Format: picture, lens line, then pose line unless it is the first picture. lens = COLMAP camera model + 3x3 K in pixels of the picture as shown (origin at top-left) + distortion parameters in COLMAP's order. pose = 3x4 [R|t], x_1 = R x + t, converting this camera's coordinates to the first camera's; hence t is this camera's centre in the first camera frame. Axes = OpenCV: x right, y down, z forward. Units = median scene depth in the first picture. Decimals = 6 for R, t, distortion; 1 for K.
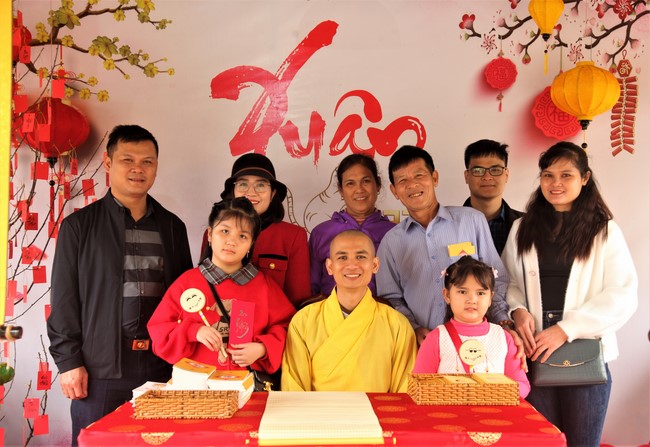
lens RADIAL K [[1021.0, 0, 324.9], [0, 1021.0, 222.7], [0, 0, 1]] dist [0.054244, 0.000000]
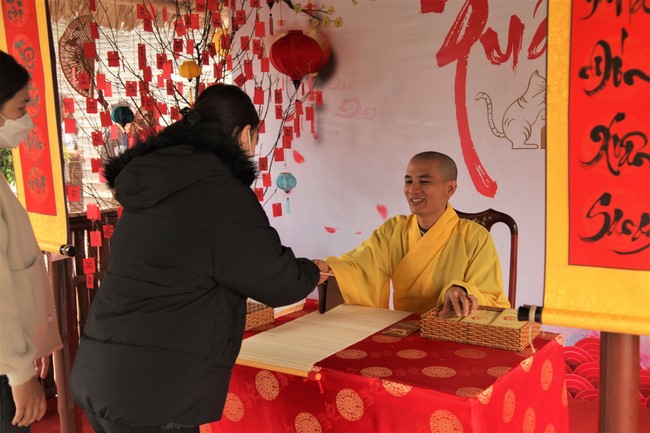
lens RADIAL K [[827.8, 0, 325.2], [0, 827.8, 217.7], [0, 0, 1]] dist [0.034907, 0.000000]
pose [[0.761475, 0.055820, -0.645786, 0.386872], [0.055624, 0.986983, 0.150901, -0.047228], [0.645803, -0.150828, 0.748458, 0.248349]]
